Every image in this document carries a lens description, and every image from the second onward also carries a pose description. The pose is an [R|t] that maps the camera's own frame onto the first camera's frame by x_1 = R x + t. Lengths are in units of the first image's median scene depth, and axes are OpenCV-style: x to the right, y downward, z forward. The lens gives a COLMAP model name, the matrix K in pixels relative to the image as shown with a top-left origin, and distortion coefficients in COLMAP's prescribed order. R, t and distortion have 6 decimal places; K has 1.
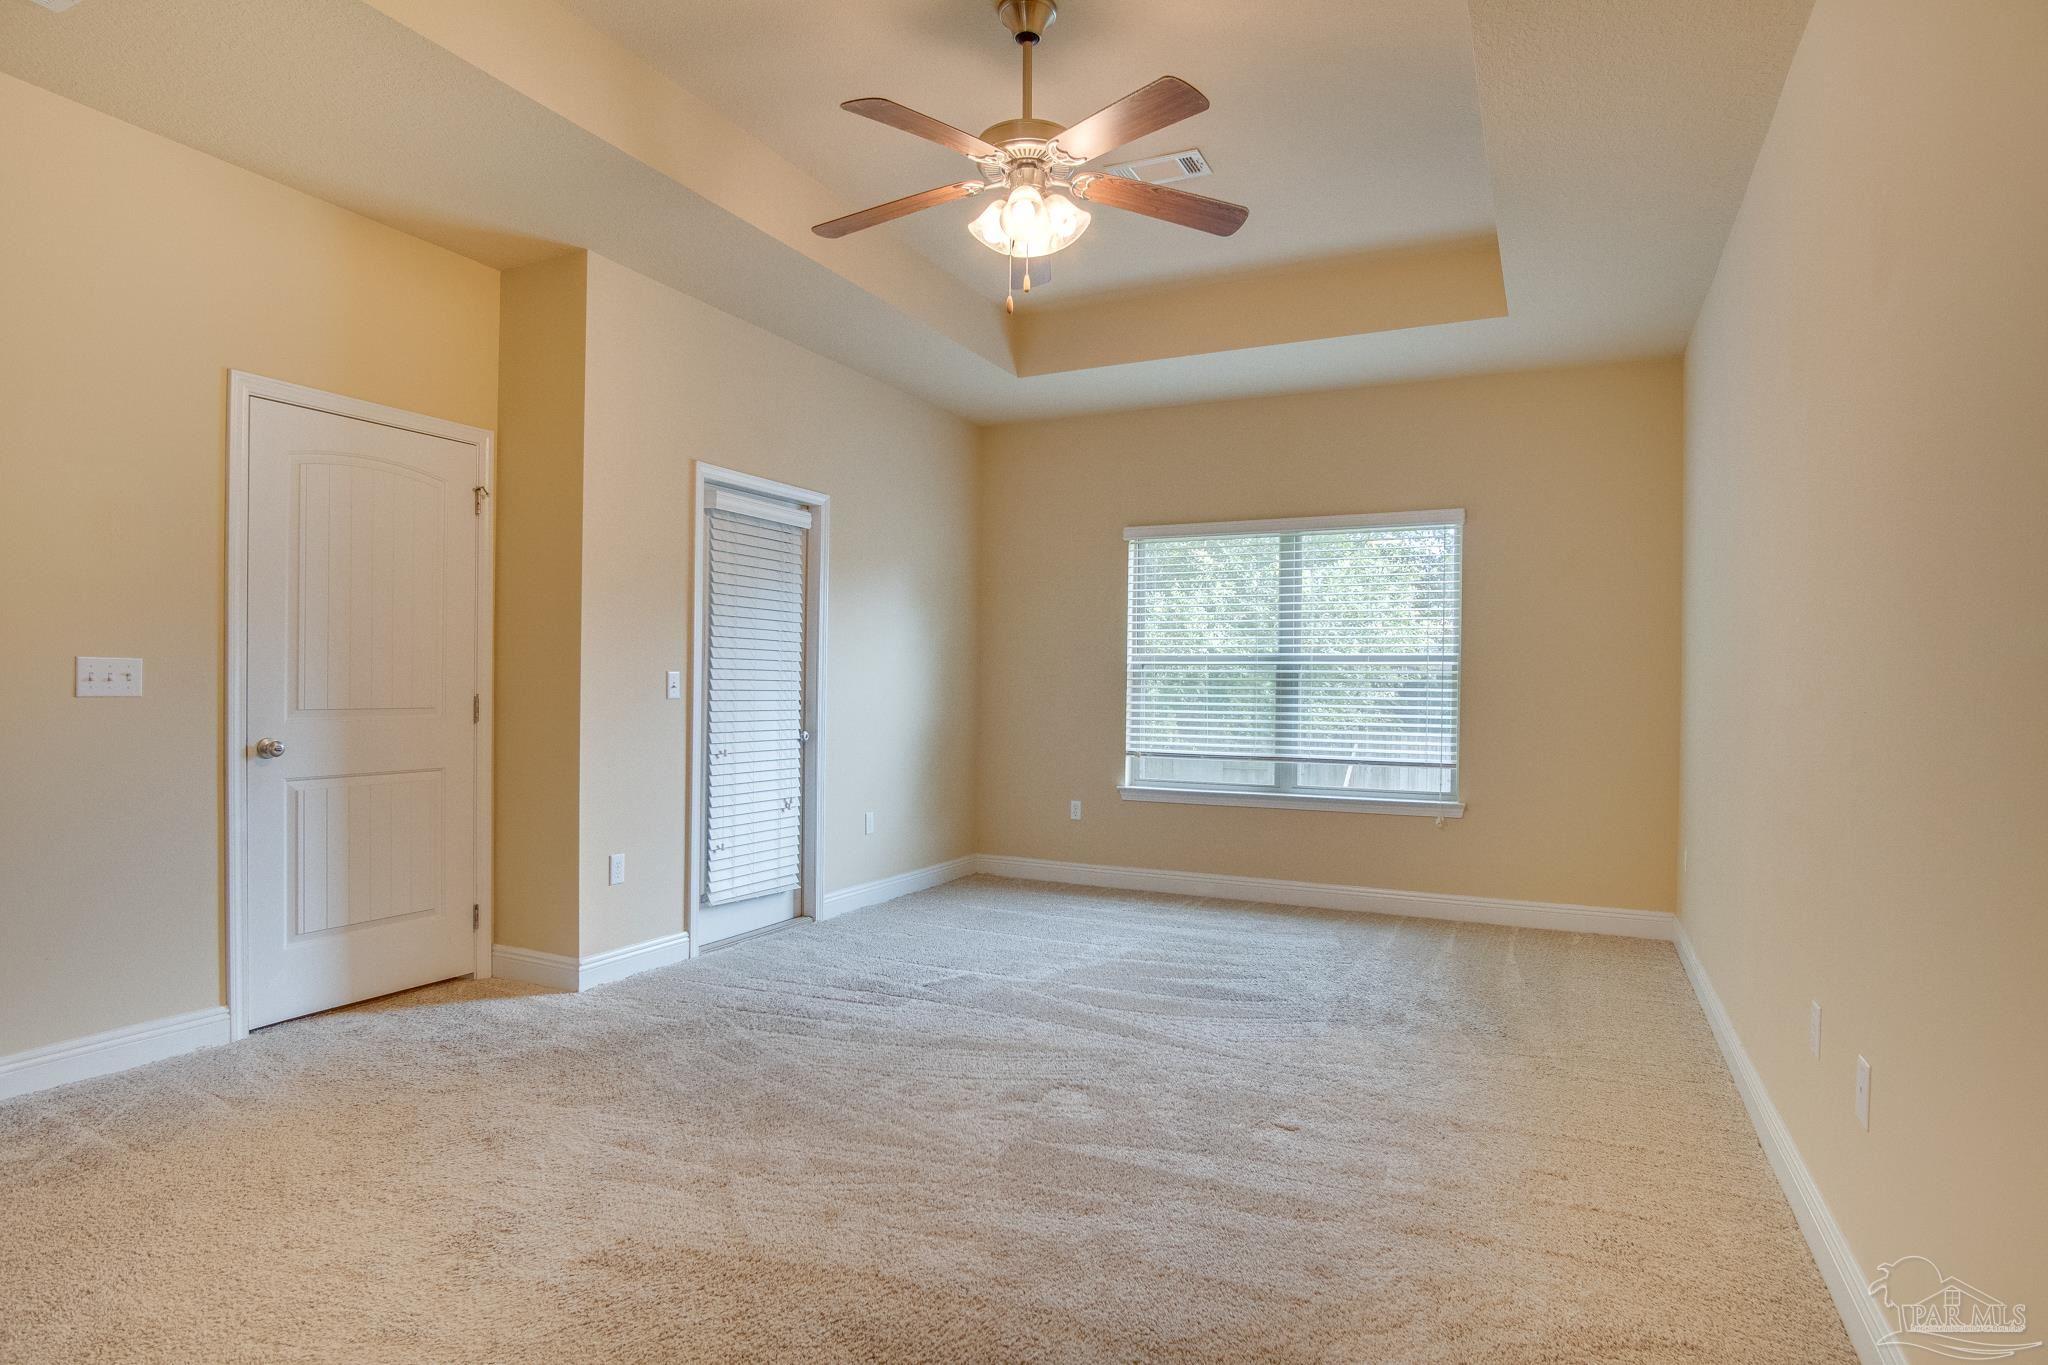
lens RADIAL K [[1096.5, 0, 1026.2], [0, 1096.5, 689.8], [0, 0, 1]] dist [-0.036452, 0.011295]
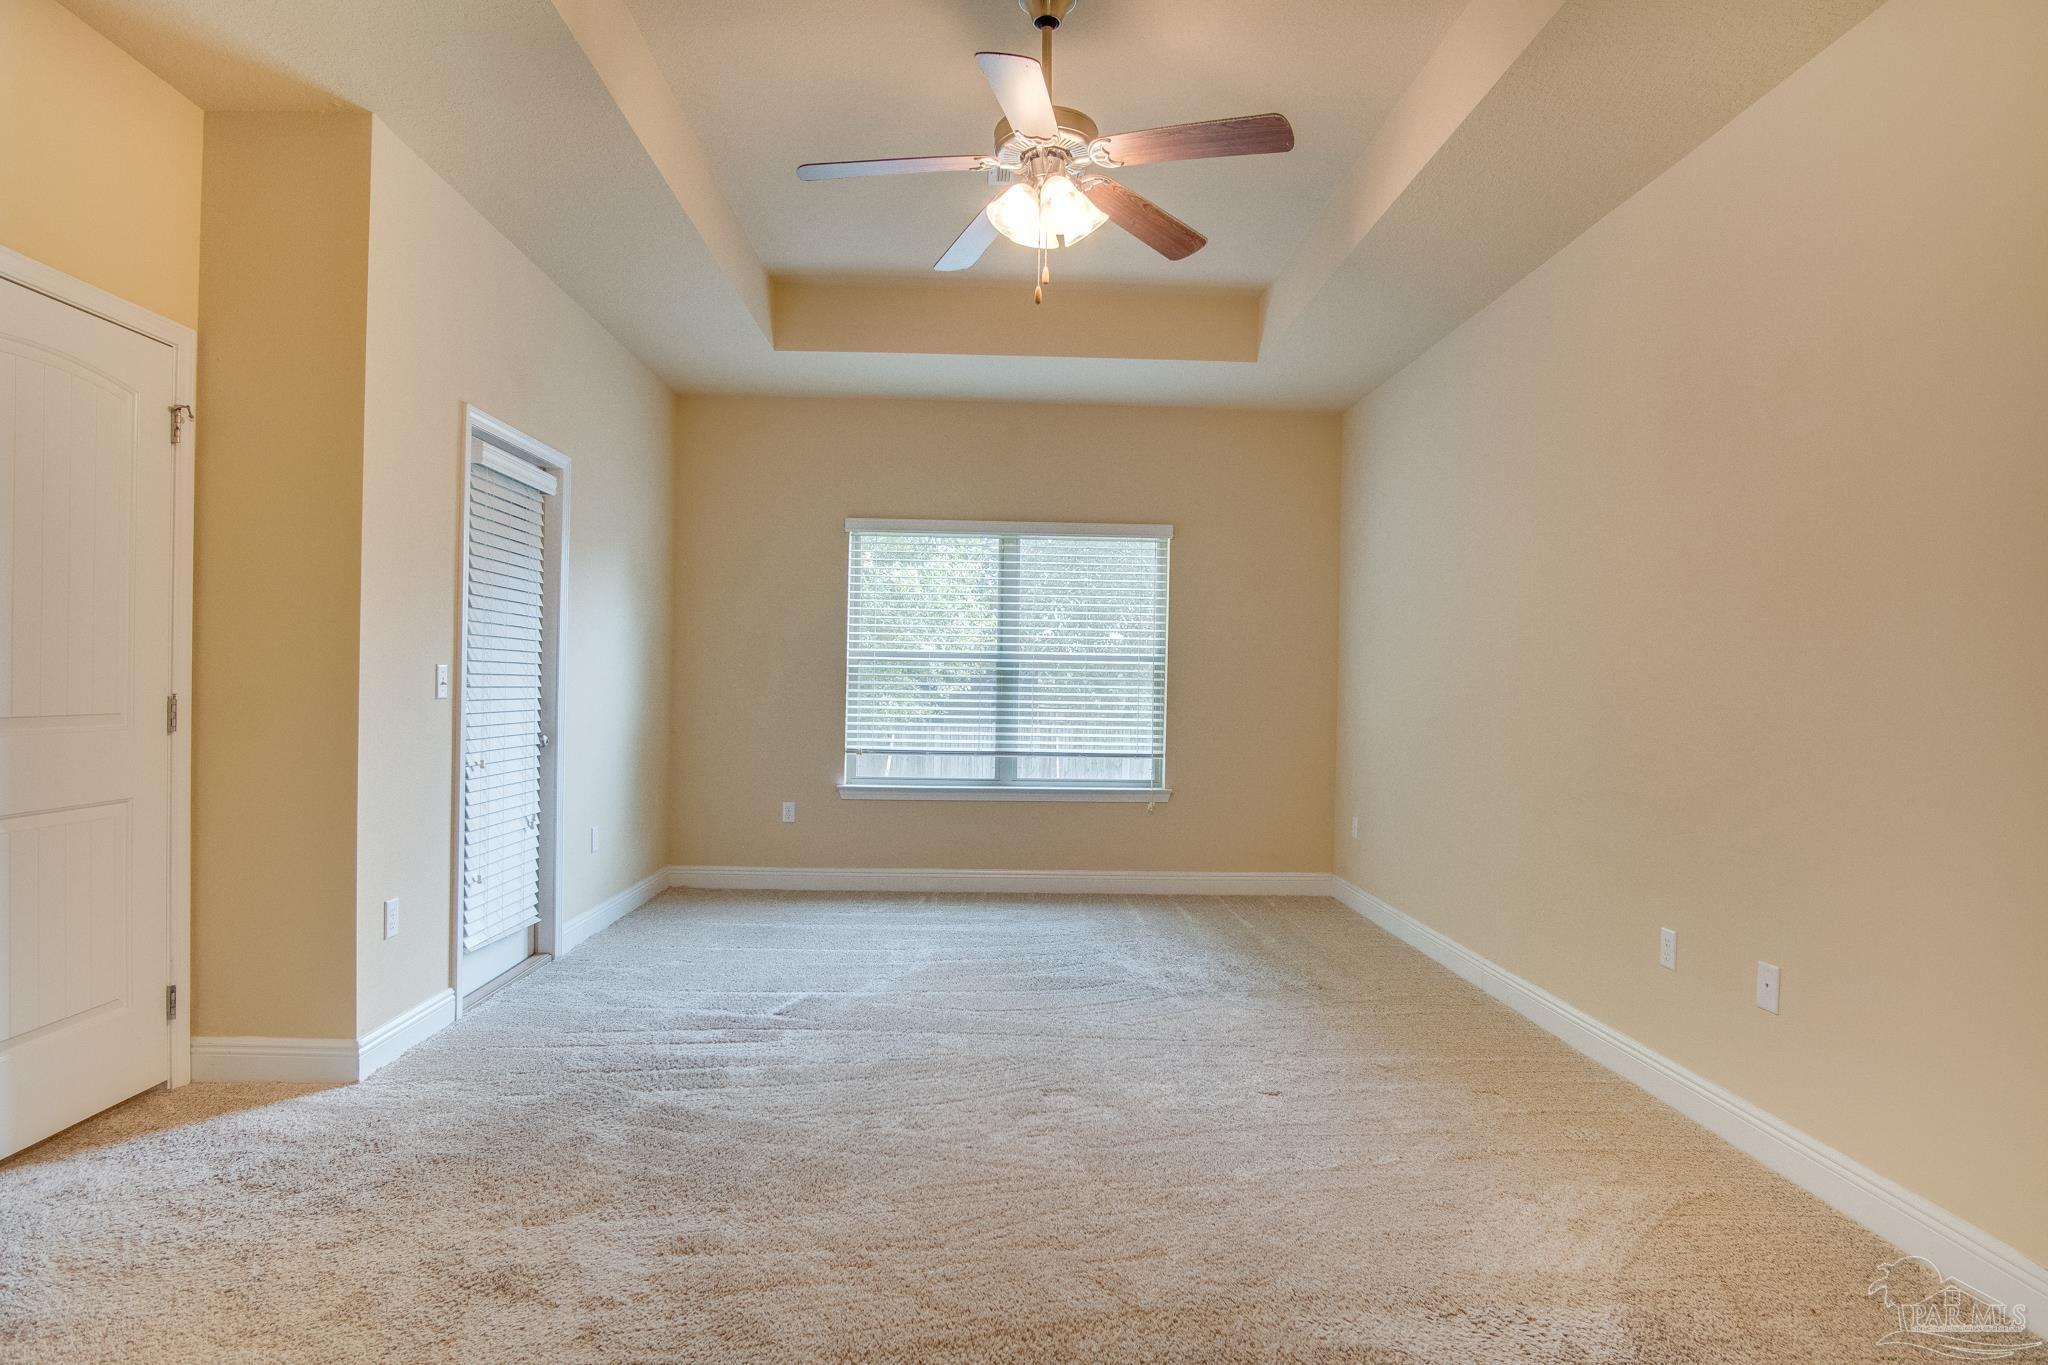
lens RADIAL K [[1096.5, 0, 1026.2], [0, 1096.5, 689.8], [0, 0, 1]] dist [-0.036452, 0.011295]
pose [[0.882302, 0.001679, 0.470680, -0.280422], [-0.006003, 0.999952, 0.007685, -0.005979], [-0.470645, -0.009605, 0.882271, 0.086637]]
